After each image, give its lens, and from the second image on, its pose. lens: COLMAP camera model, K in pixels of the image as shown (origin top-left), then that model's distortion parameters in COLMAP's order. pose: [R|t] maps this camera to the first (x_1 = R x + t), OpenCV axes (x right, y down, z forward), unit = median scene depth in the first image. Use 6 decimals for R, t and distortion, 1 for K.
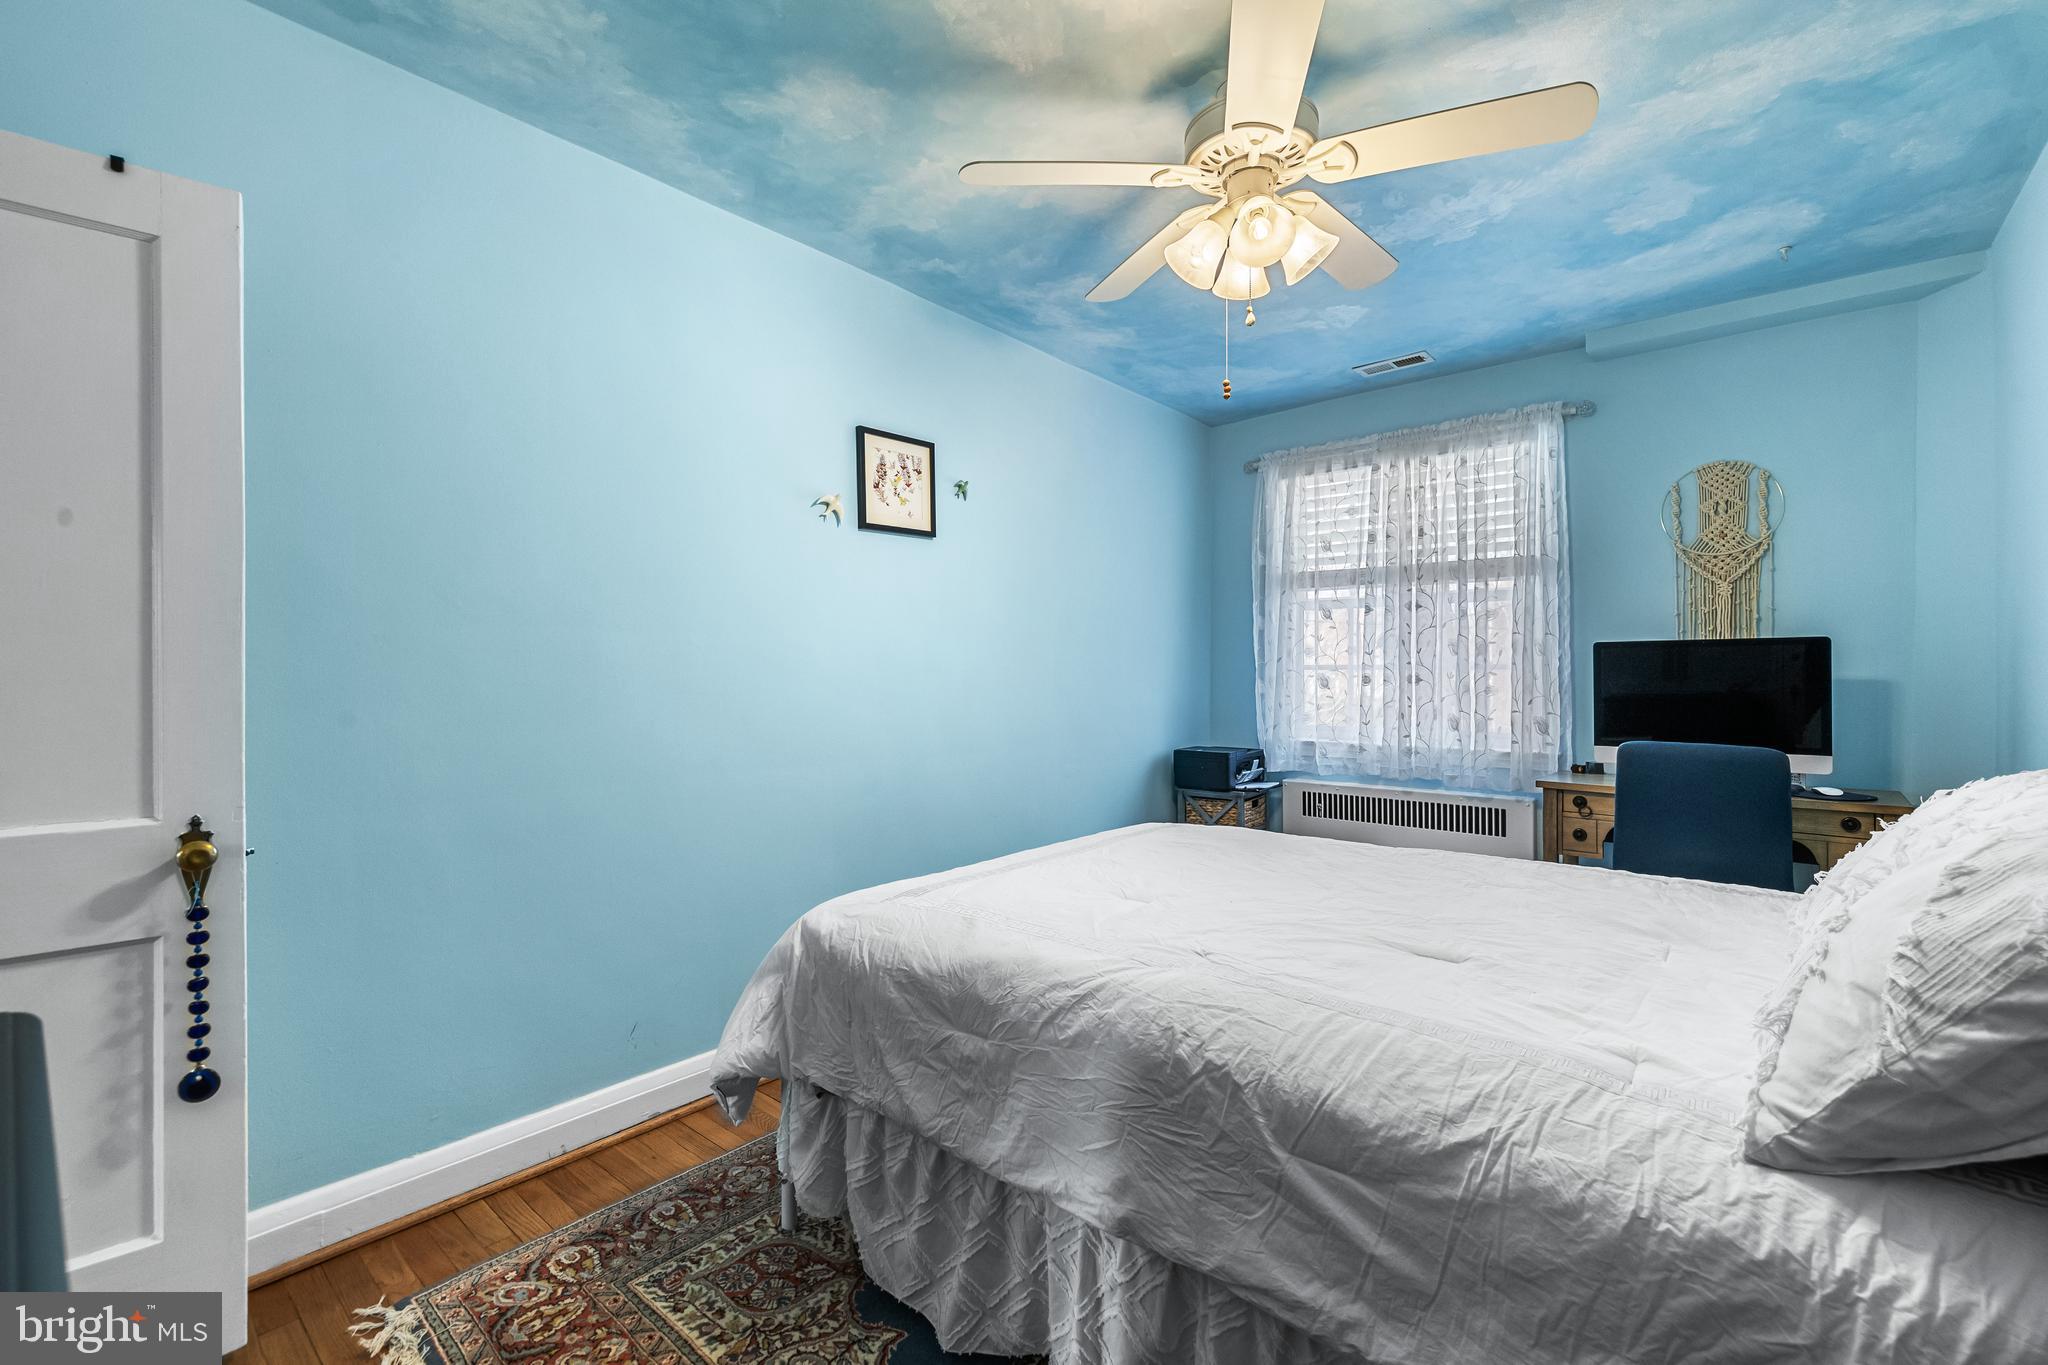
lens RADIAL K [[873.7, 0, 1032.5], [0, 873.7, 673.6], [0, 0, 1]] dist [-0.001122, 0.000866]
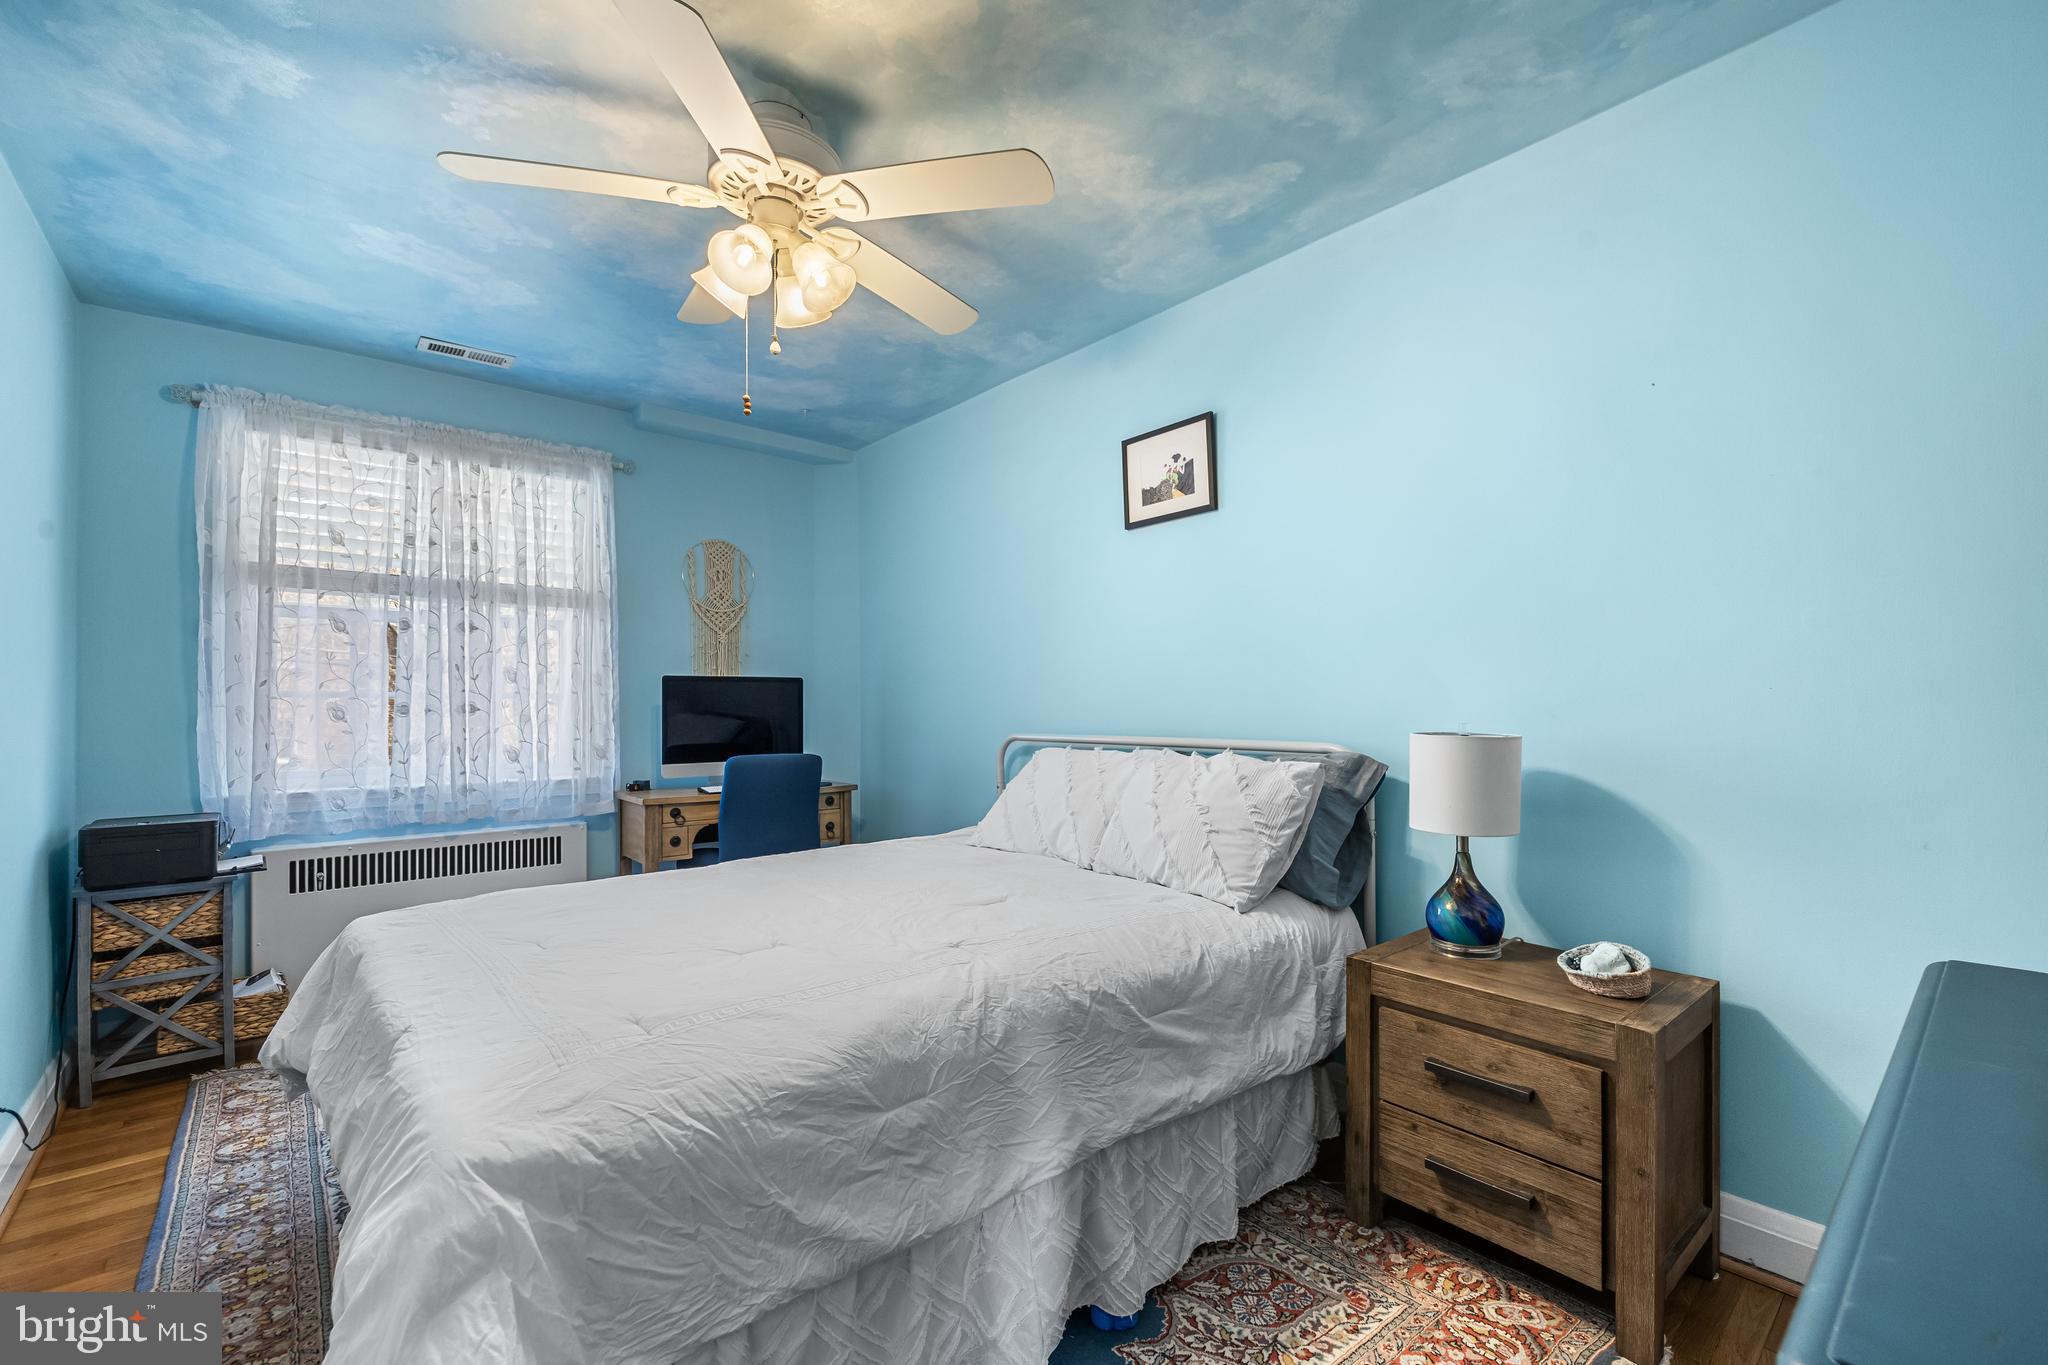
lens RADIAL K [[873.7, 0, 1036.7], [0, 873.7, 701.7], [0, 0, 1]] dist [-0.001122, 0.000866]
pose [[0.139729, 0.002992, 0.990185, -0.405327], [0.001086, 0.999994, -0.003174, 0.002967], [-0.990189, 0.001519, 0.139725, 0.323414]]
